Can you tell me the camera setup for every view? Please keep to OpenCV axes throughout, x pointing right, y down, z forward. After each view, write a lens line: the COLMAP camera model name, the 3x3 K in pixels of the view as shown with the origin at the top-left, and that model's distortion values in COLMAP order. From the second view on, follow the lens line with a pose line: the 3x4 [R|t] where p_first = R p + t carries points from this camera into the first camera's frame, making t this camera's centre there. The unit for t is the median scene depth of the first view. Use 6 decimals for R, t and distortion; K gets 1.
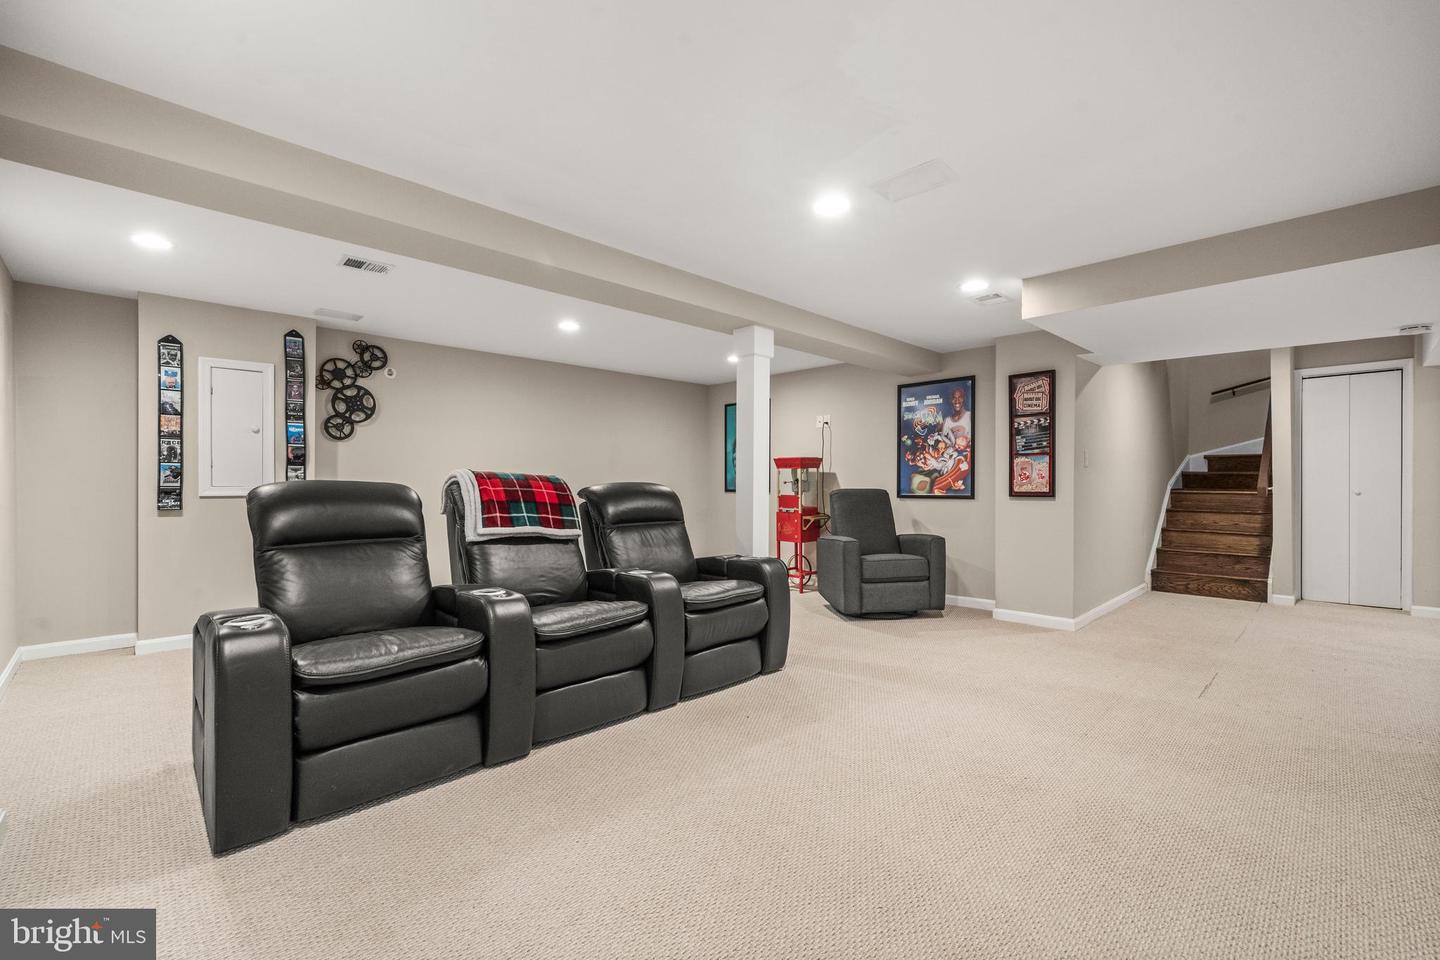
lens RADIAL K [[628.6, 0, 718.6], [0, 628.6, 482.0], [0, 0, 1]] dist [-0.004652, 0.000946]
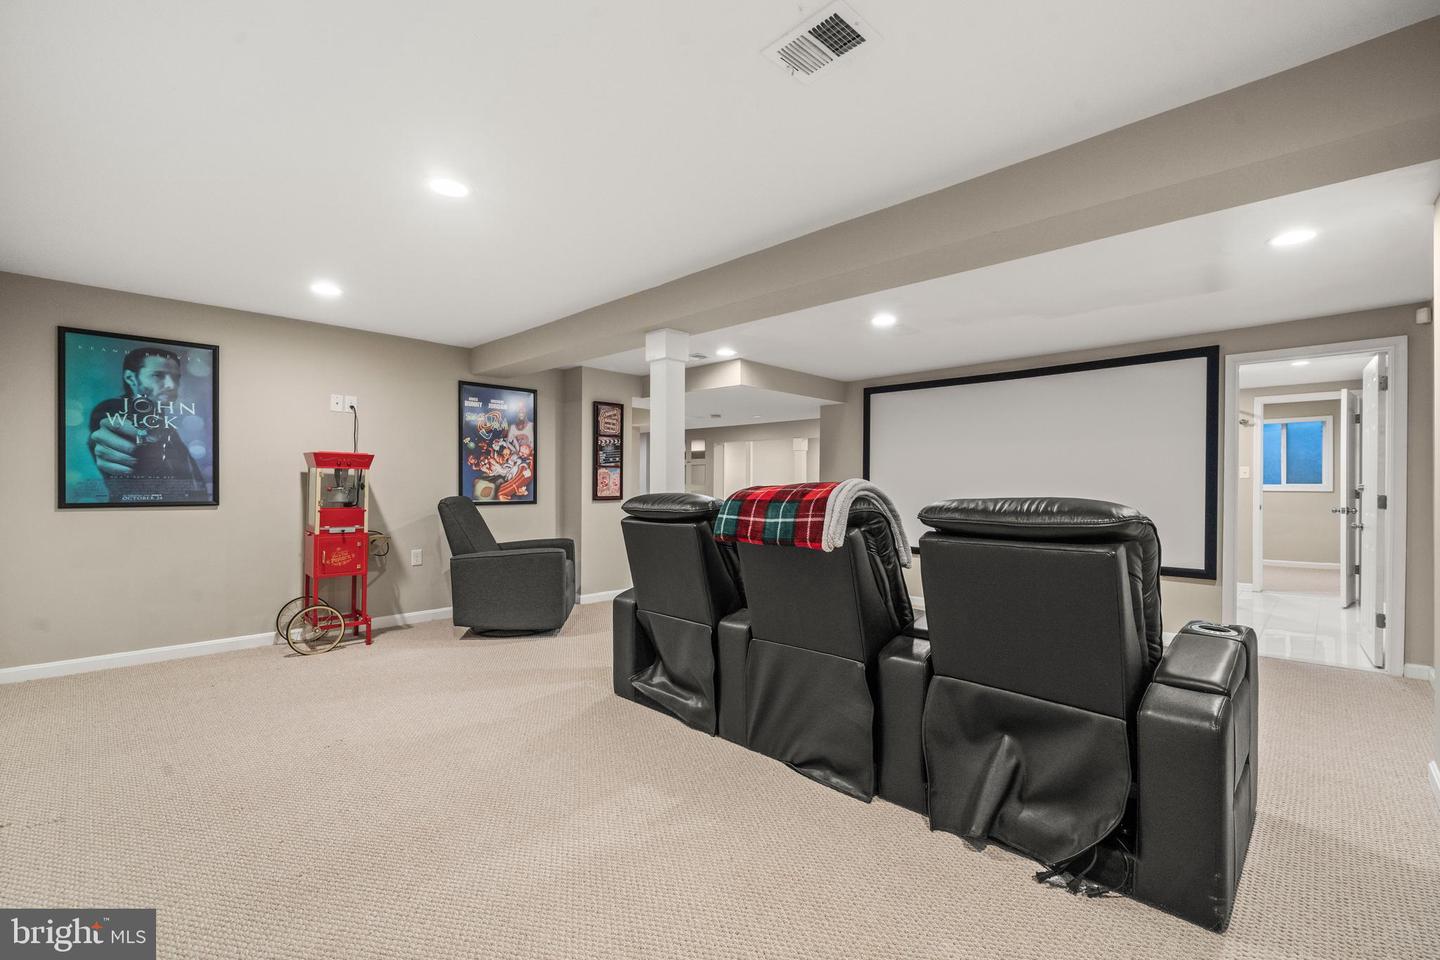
lens RADIAL K [[628.6, 0, 711.3], [0, 628.6, 481.8], [0, 0, 1]] dist [-0.004652, 0.000946]
pose [[-0.033893, 0.001745, 0.999424, -0.682218], [-0.007515, 0.999970, -0.002001, -0.010917], [-0.999397, -0.007578, -0.033879, 0.725723]]
